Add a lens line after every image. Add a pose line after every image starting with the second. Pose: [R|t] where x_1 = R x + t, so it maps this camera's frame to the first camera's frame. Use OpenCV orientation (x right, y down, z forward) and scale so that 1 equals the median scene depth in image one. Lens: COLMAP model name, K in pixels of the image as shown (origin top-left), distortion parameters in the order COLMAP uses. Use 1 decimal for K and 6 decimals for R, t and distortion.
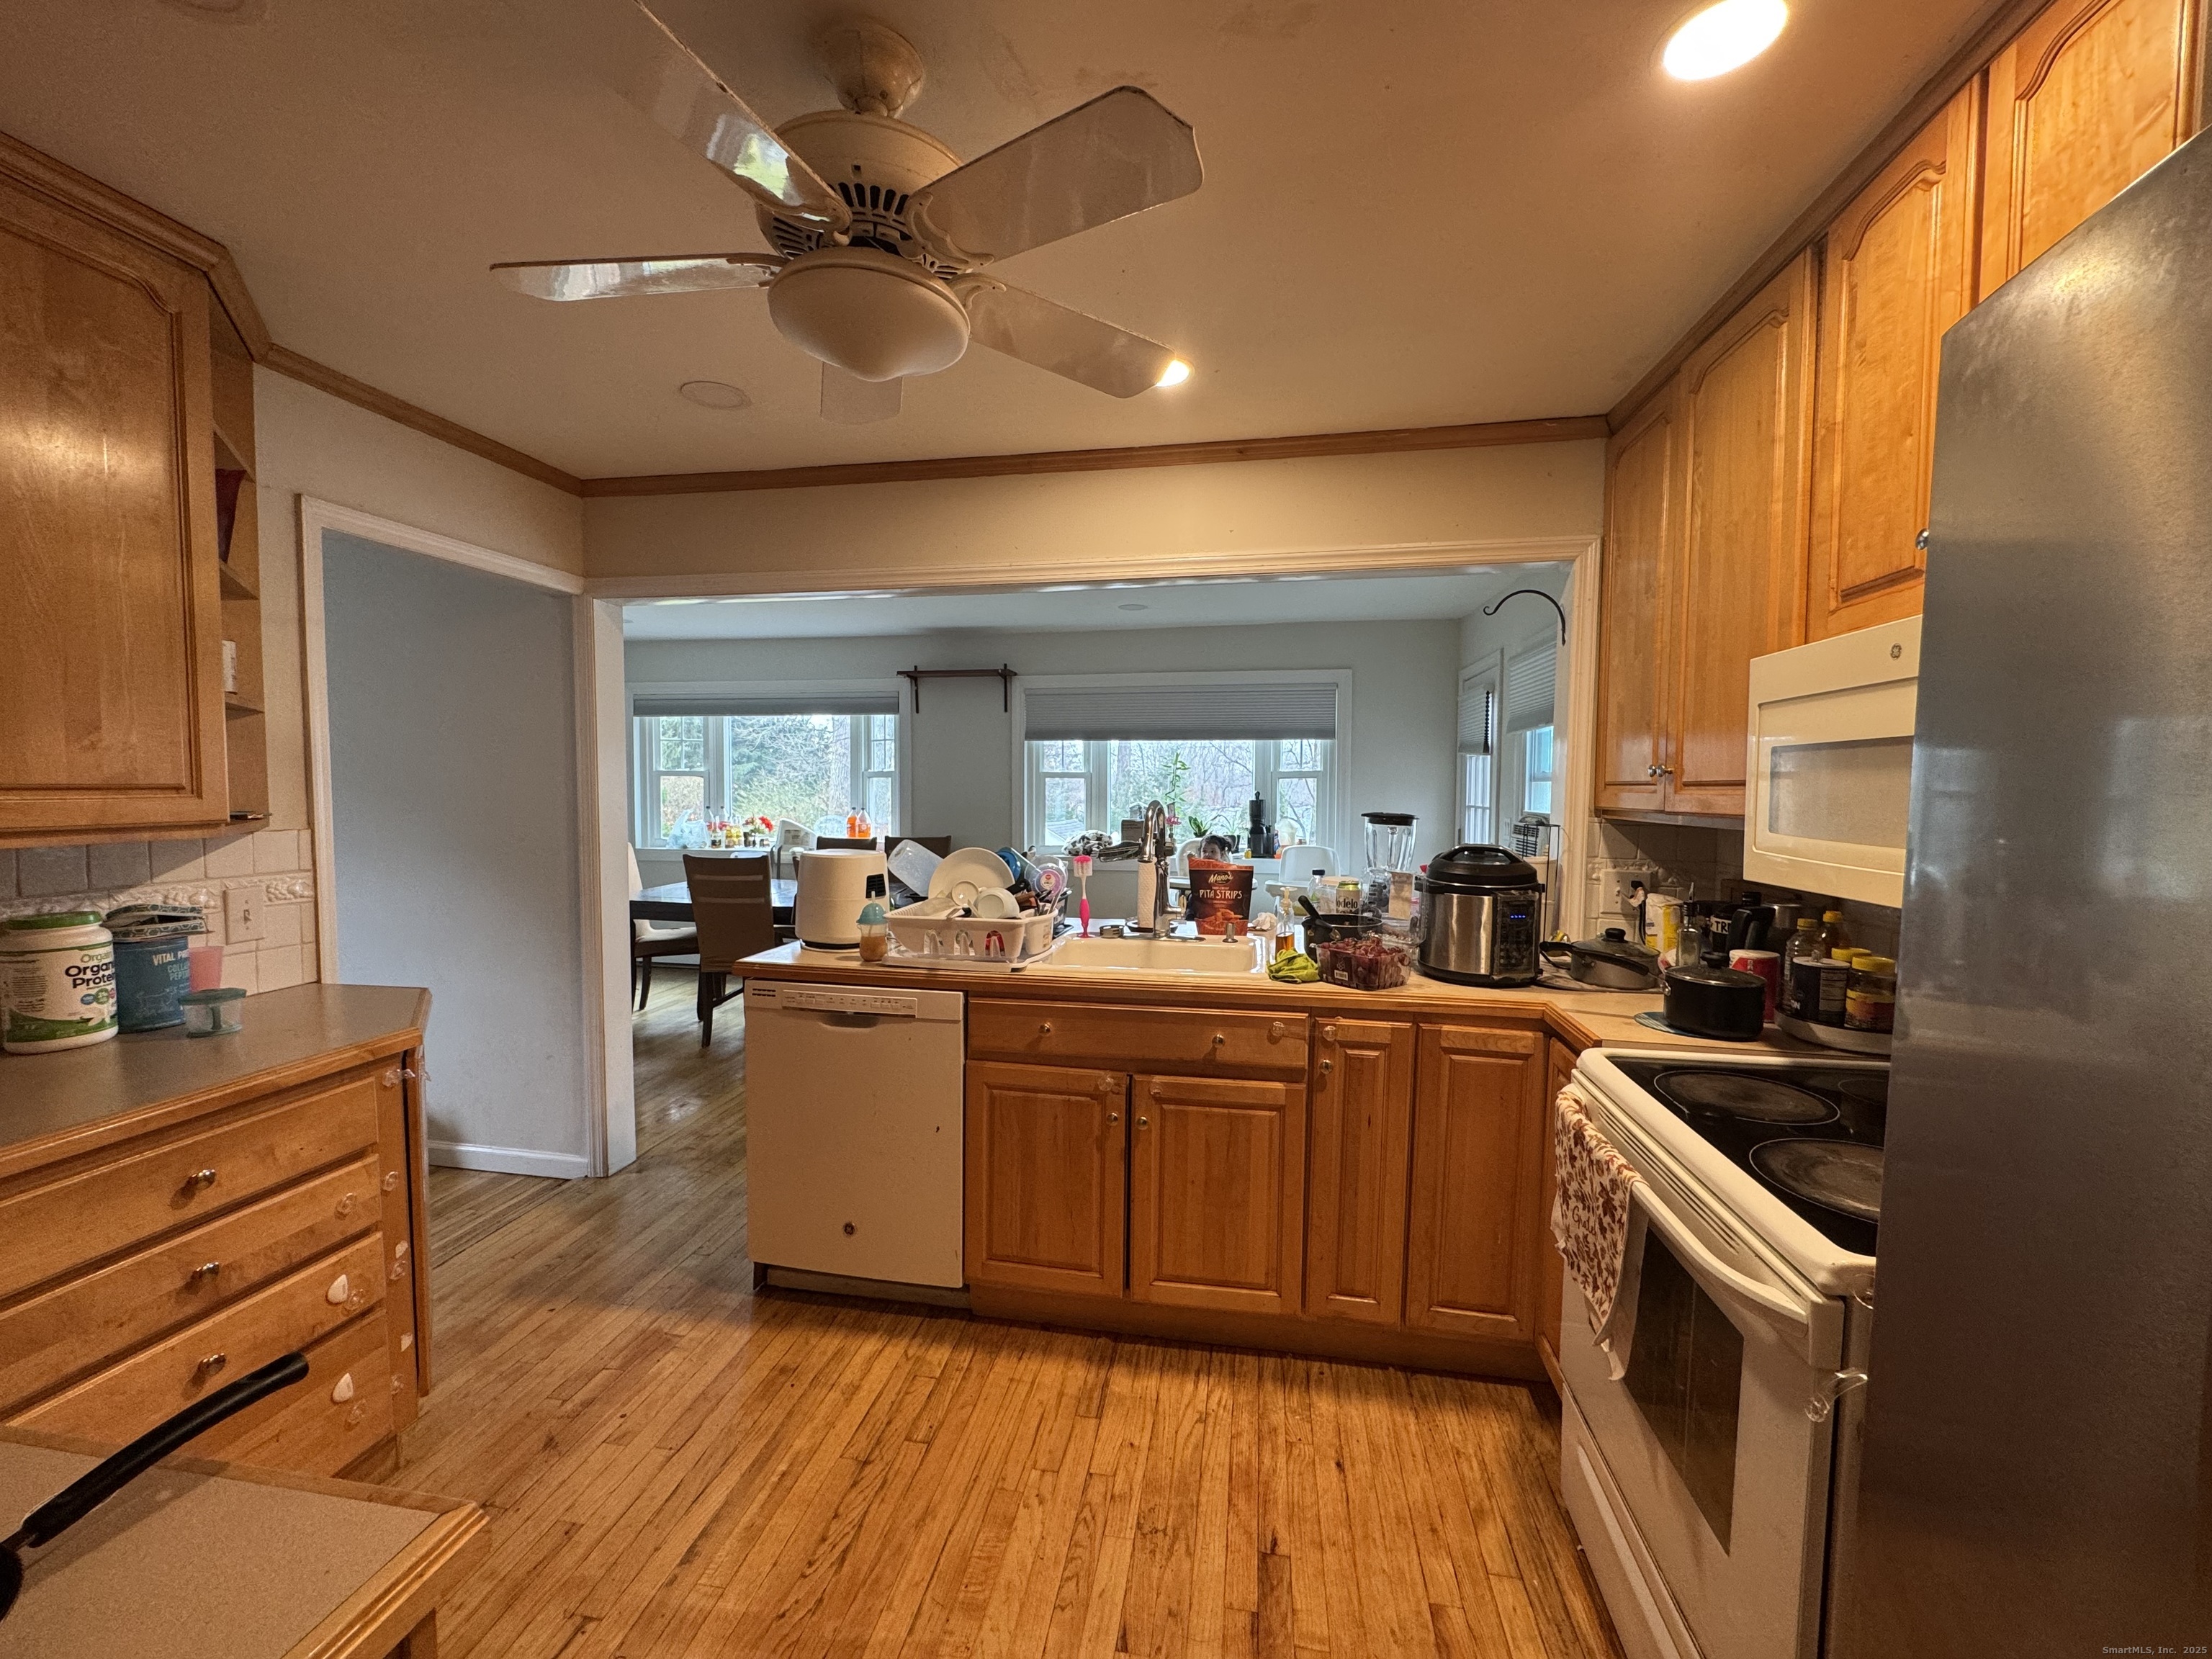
lens RADIAL K [[881.9, 0, 1106.0], [0, 881.9, 829.5], [0, 0, 1]] dist [-0.003272, 0.000522]
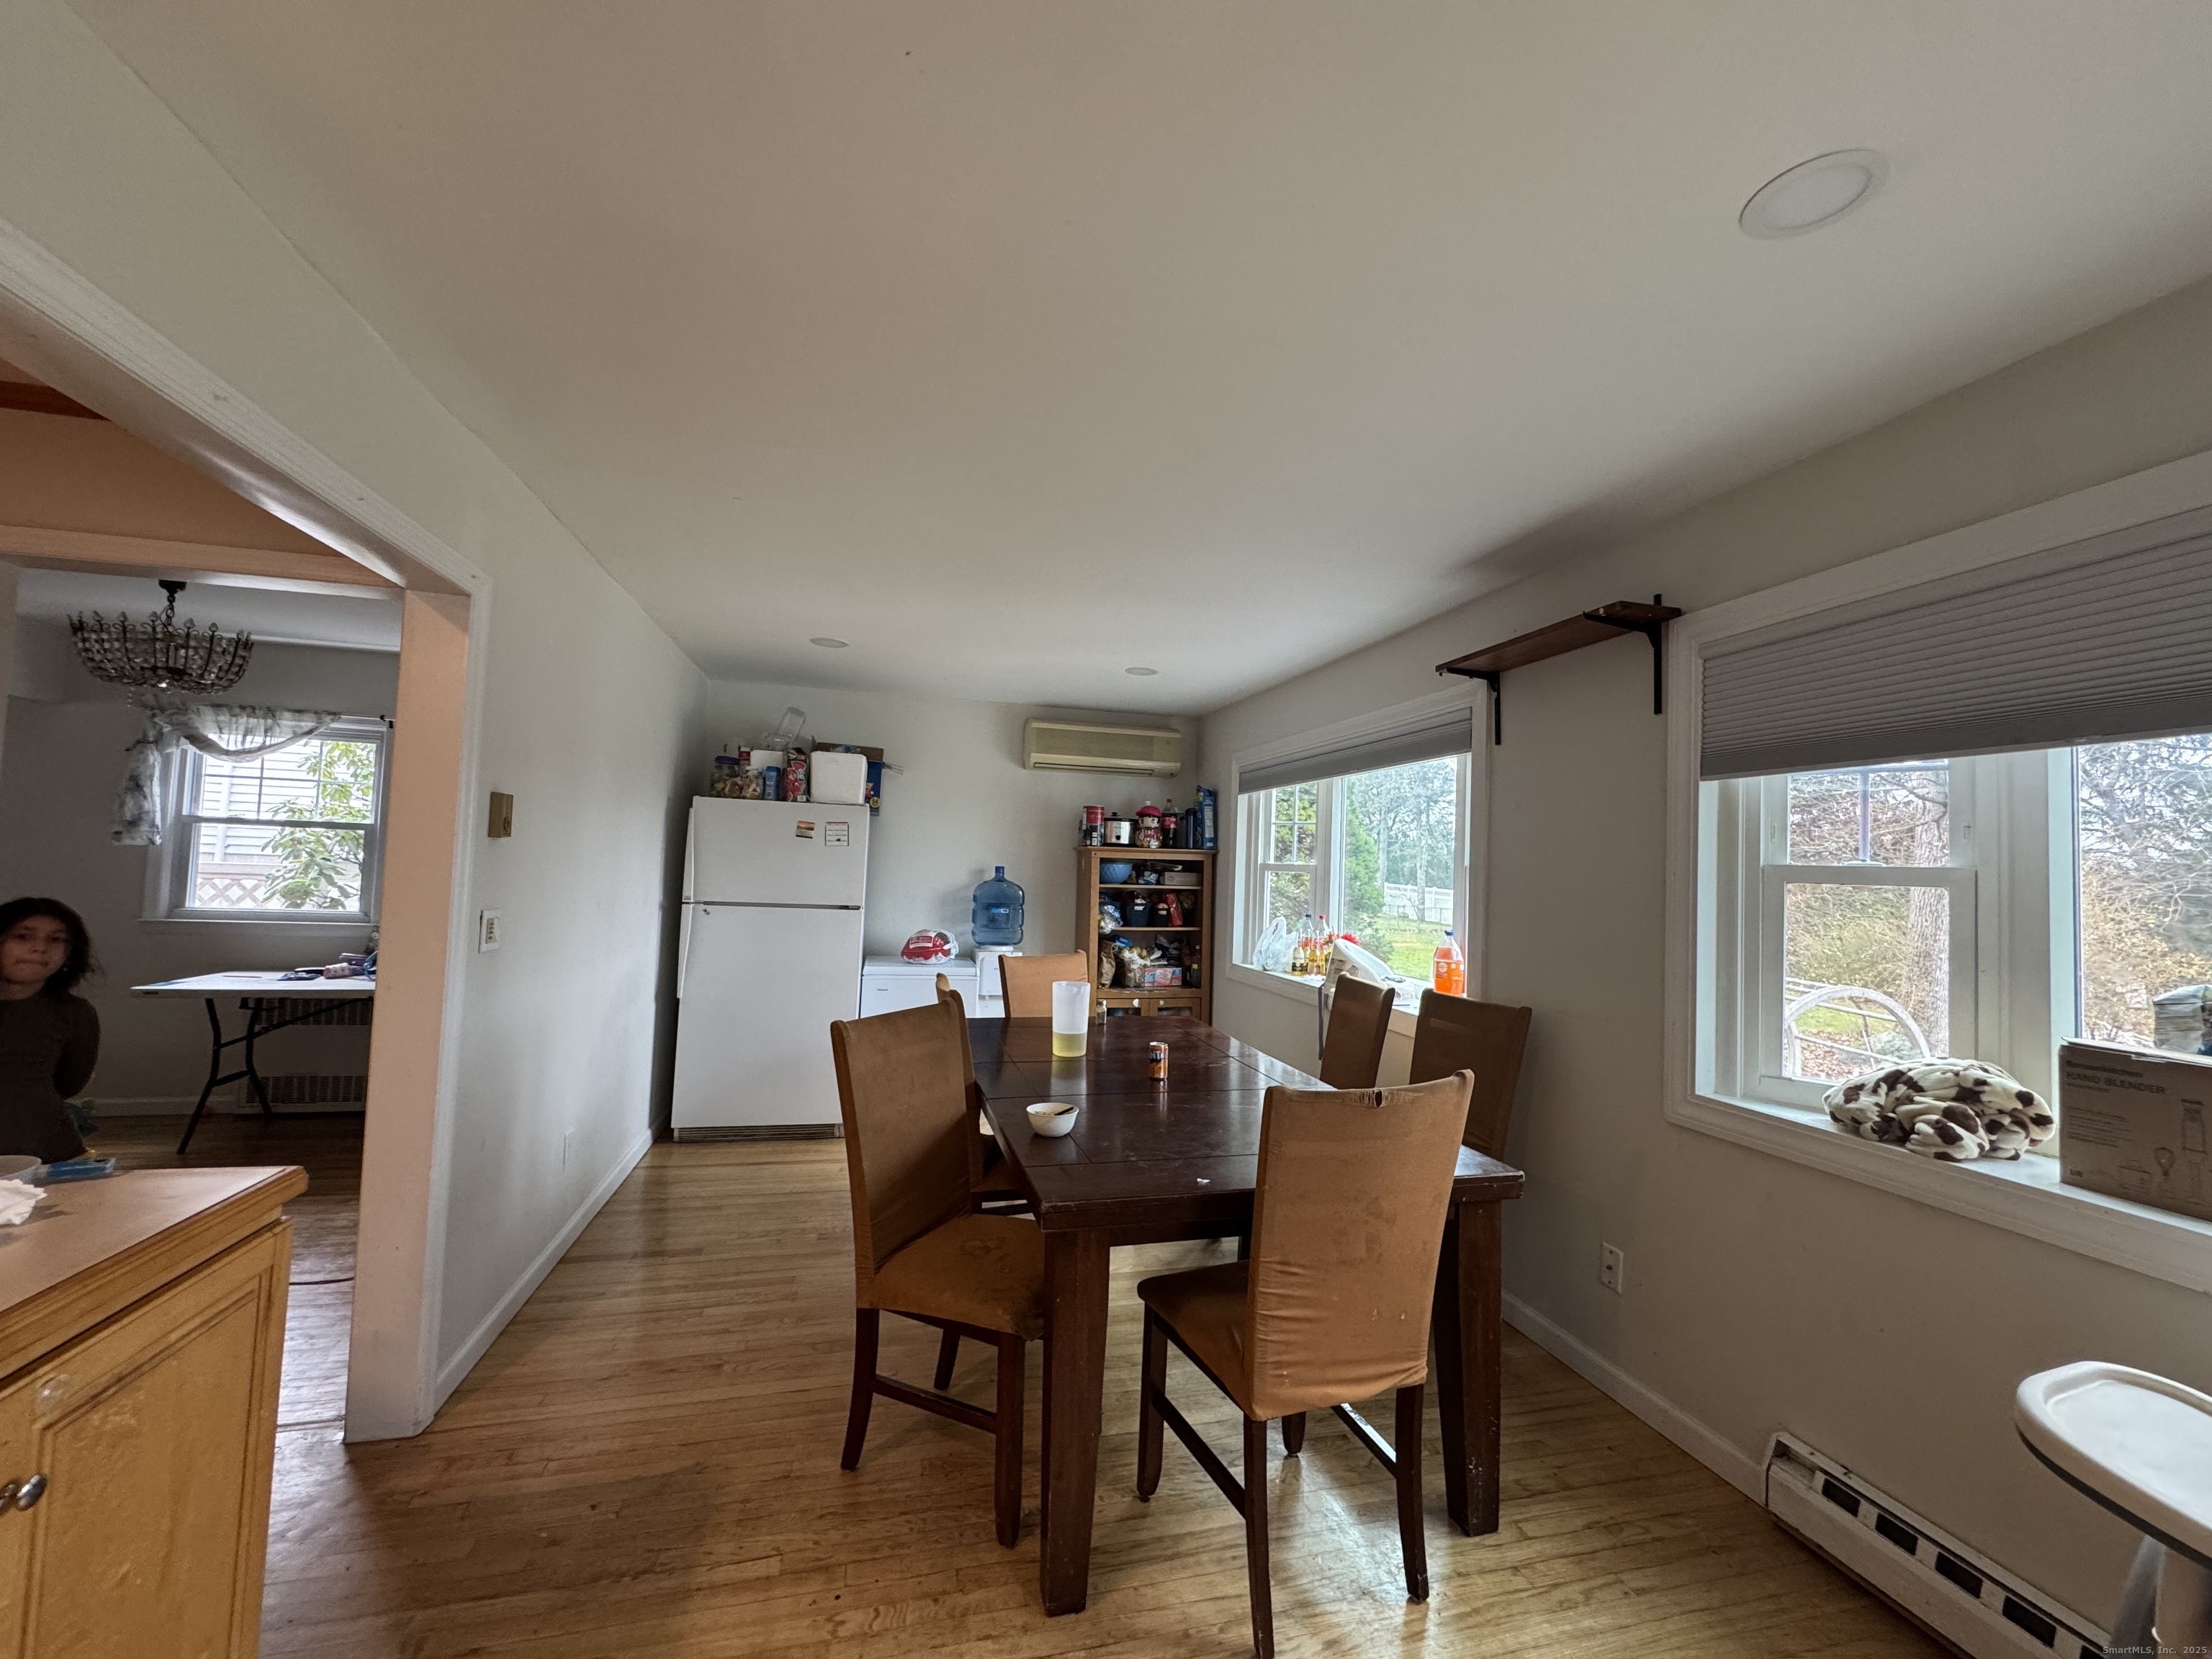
lens RADIAL K [[887.7, 0, 1106.0], [0, 887.7, 829.5], [0, 0, 1]] dist [-0.001974, 0.000107]
pose [[0.417877, -0.031946, -0.907942, 0.498195], [-0.084346, 0.993701, -0.073783, -0.108626], [0.904580, 0.107413, 0.412550, 2.158998]]
